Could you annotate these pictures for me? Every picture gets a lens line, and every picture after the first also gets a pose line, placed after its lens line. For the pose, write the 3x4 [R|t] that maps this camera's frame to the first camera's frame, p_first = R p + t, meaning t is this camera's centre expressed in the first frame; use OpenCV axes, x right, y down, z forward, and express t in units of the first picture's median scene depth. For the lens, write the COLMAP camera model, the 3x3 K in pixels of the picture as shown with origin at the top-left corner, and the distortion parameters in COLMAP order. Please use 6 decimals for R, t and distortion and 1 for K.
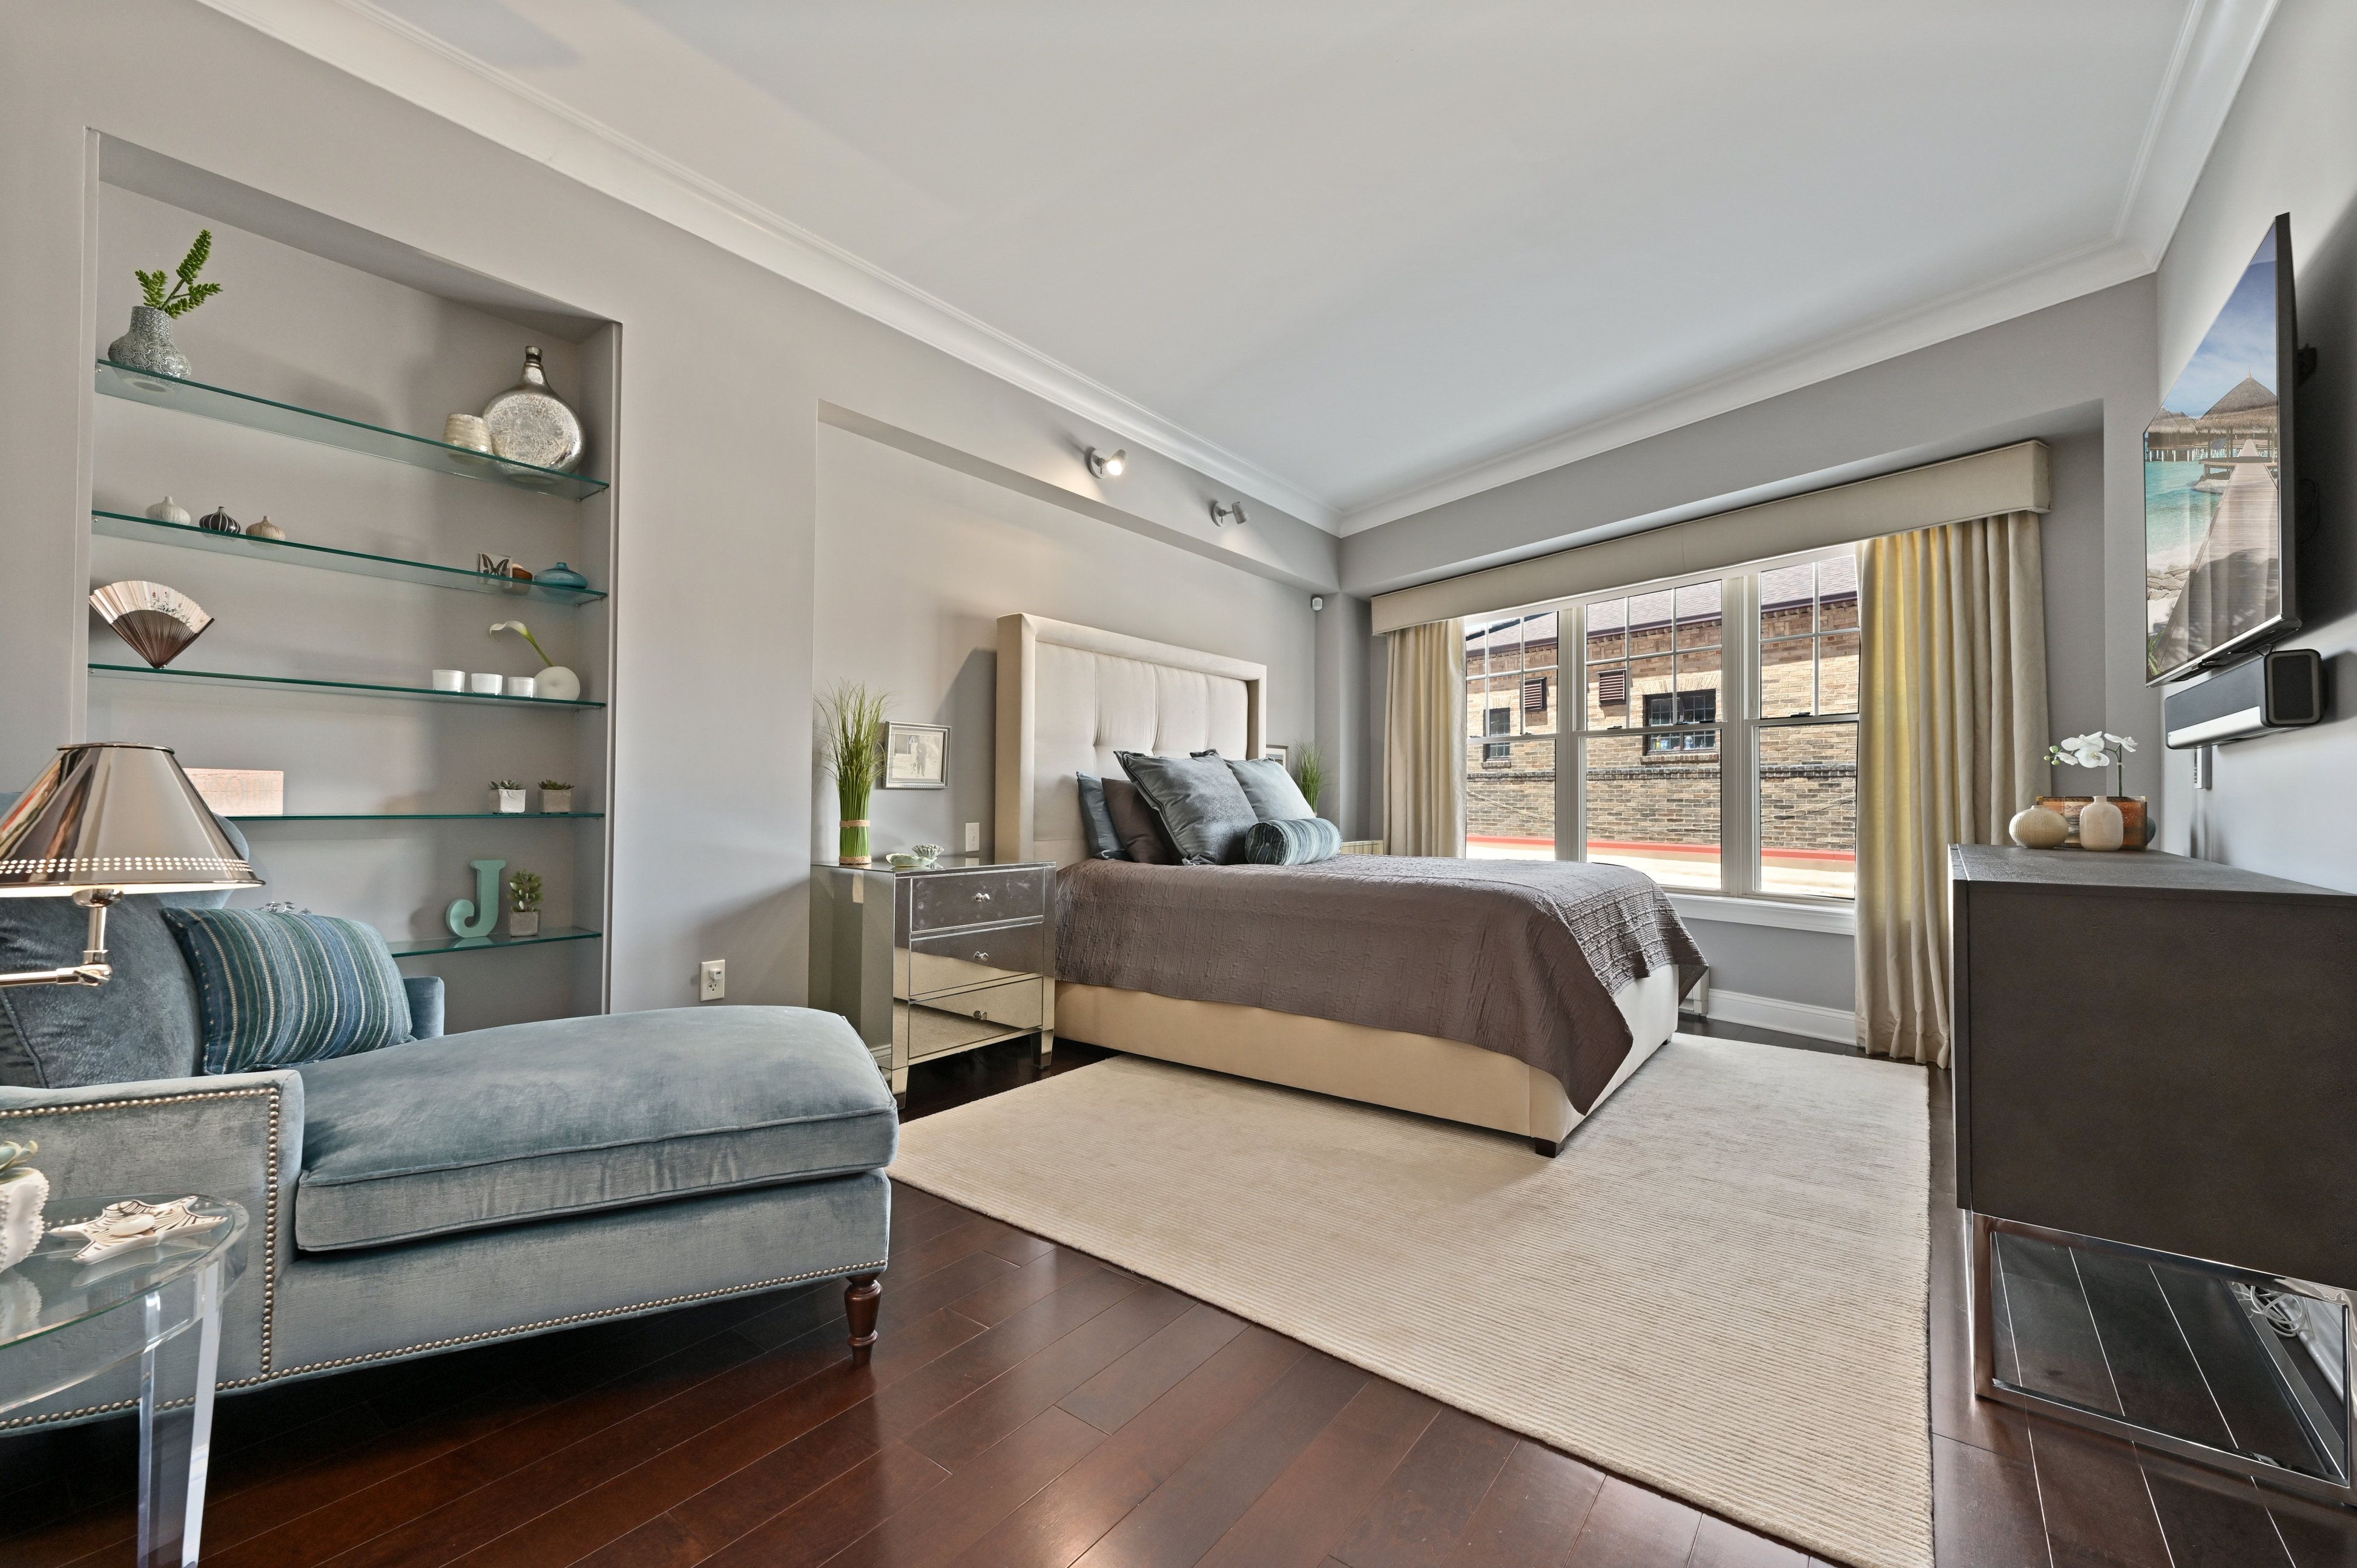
lens RADIAL K [[952.9, 0, 1178.5], [0, 952.9, 784.0], [0, 0, 1]] dist [-0.001066, -0.000050]
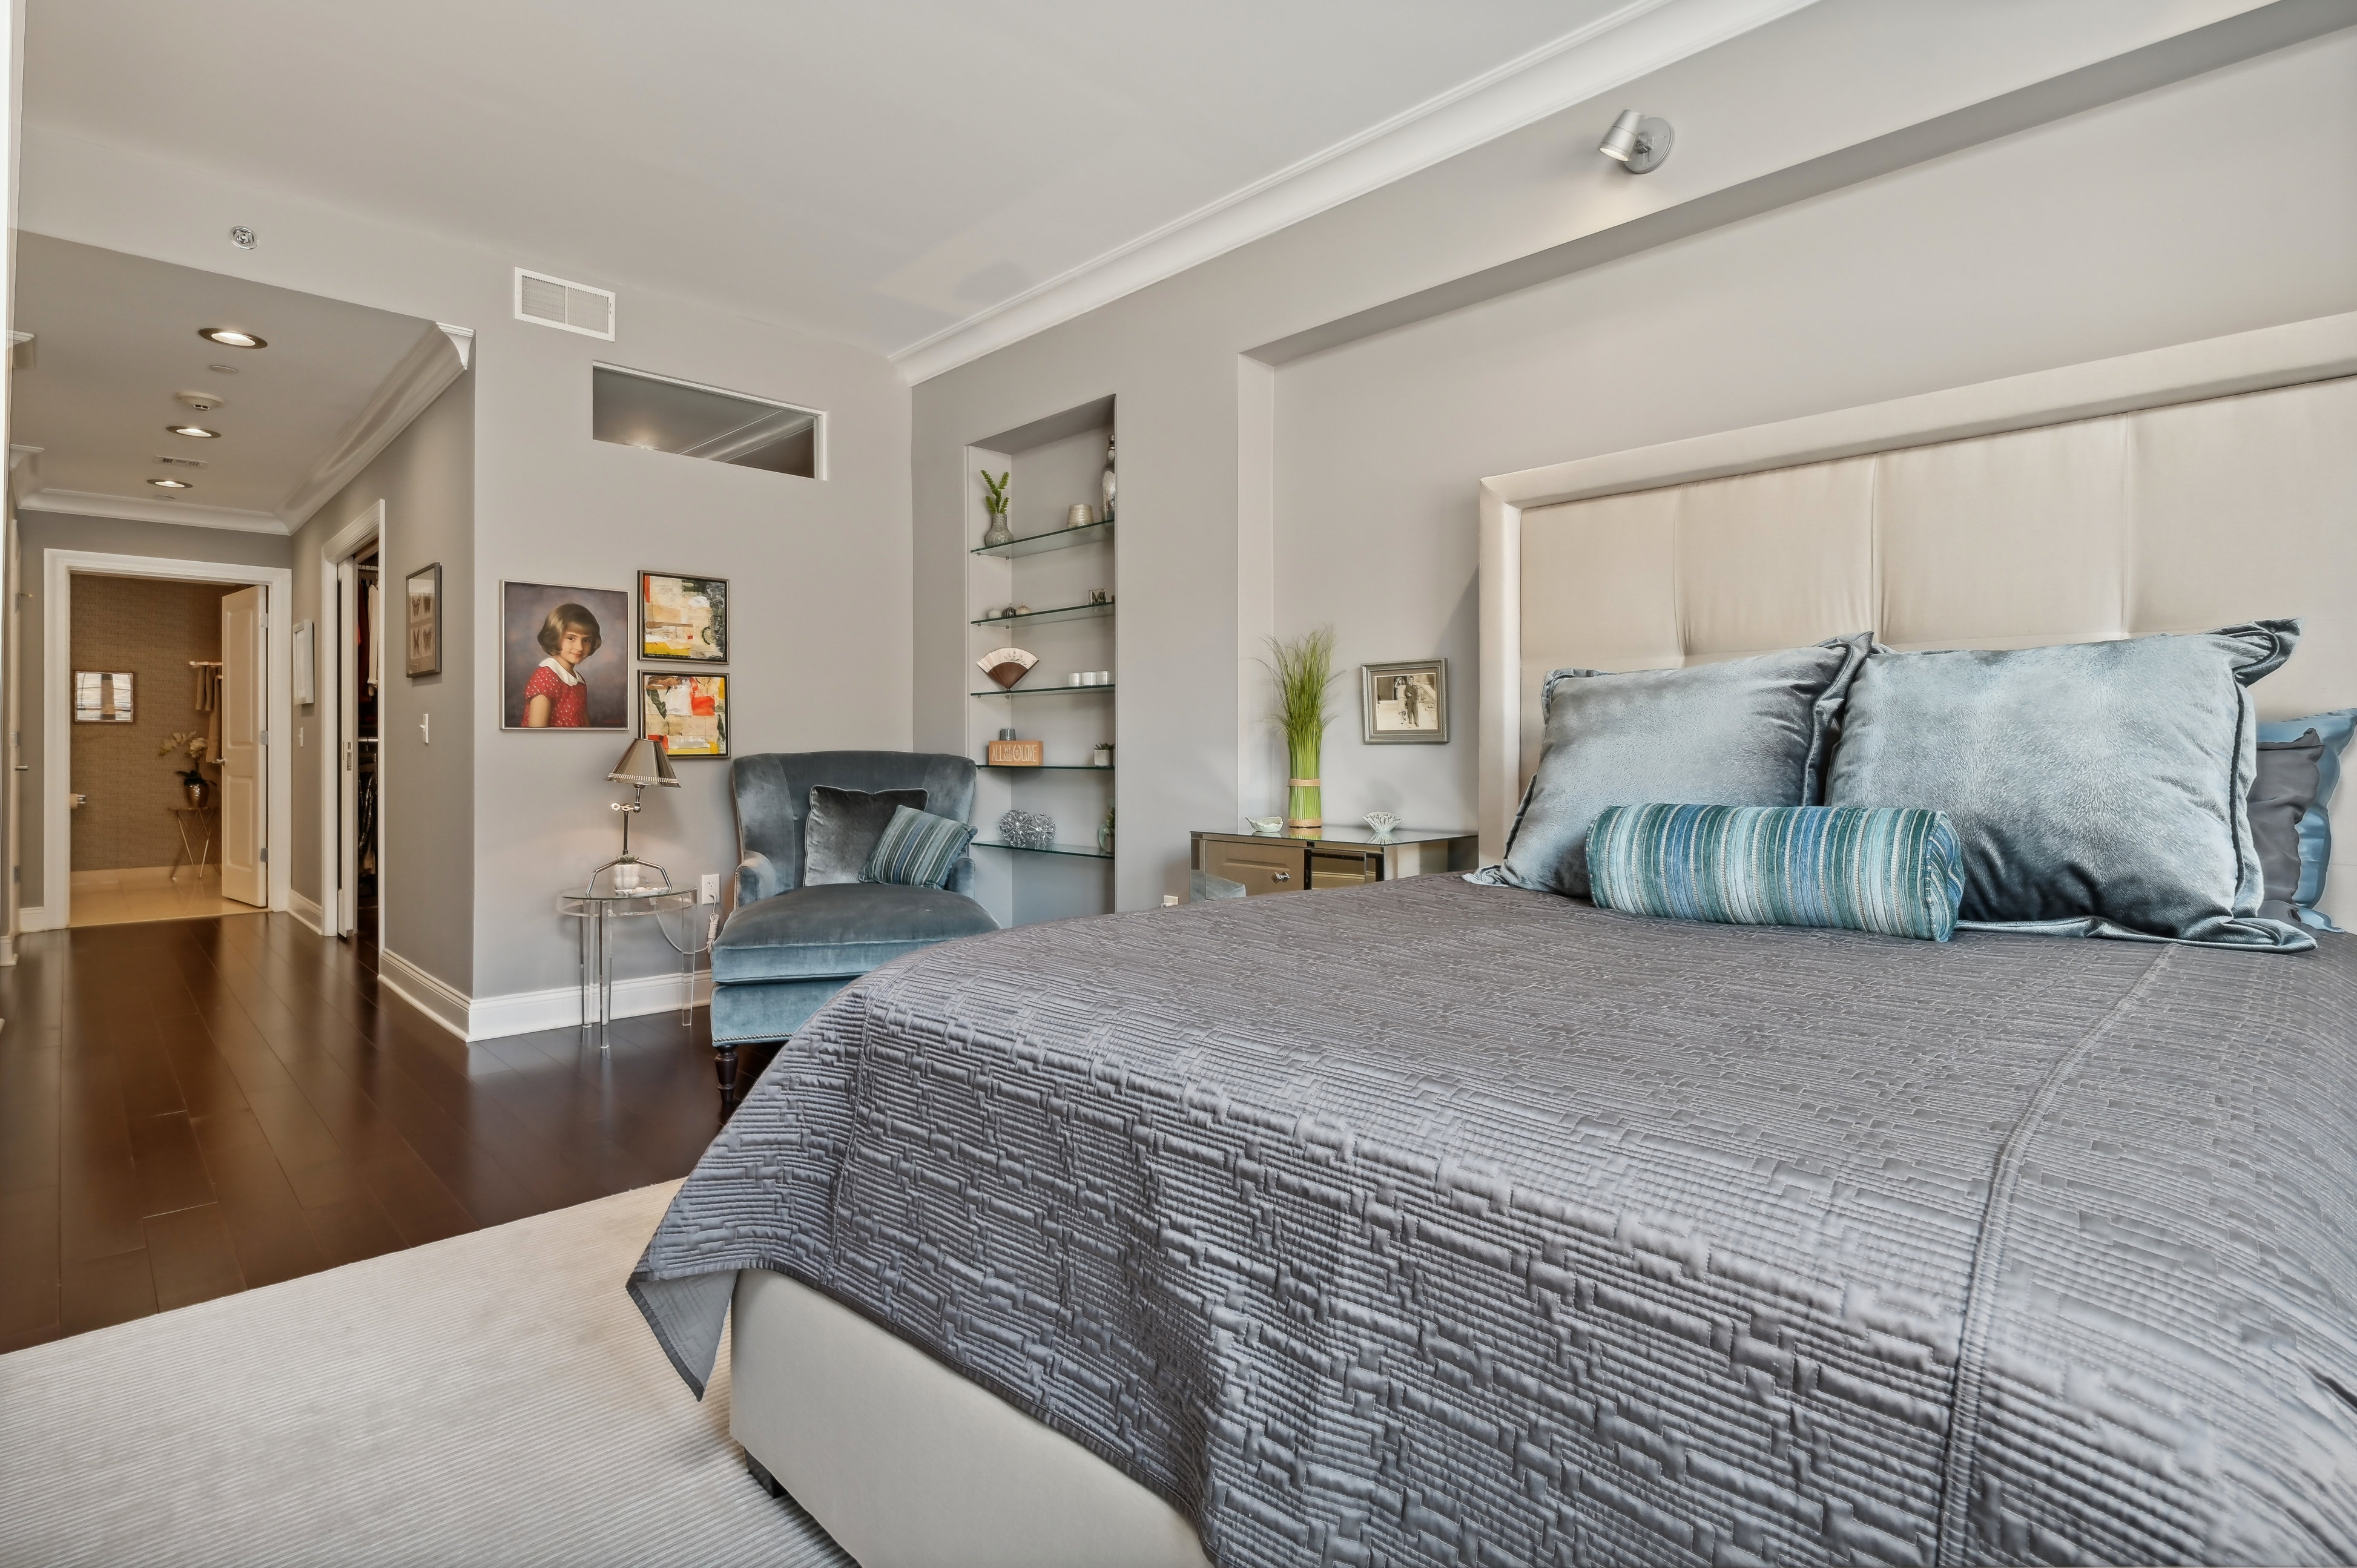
lens RADIAL K [[1137.6, 0, 1178.0], [0, 1137.6, 748.4], [0, 0, 1]] dist [0.000270, 0.000016]
pose [[-0.135773, -0.004154, -0.990731, 0.670258], [0.019258, 0.999791, -0.006831, 0.012850], [0.990553, -0.020007, -0.135665, 0.901392]]
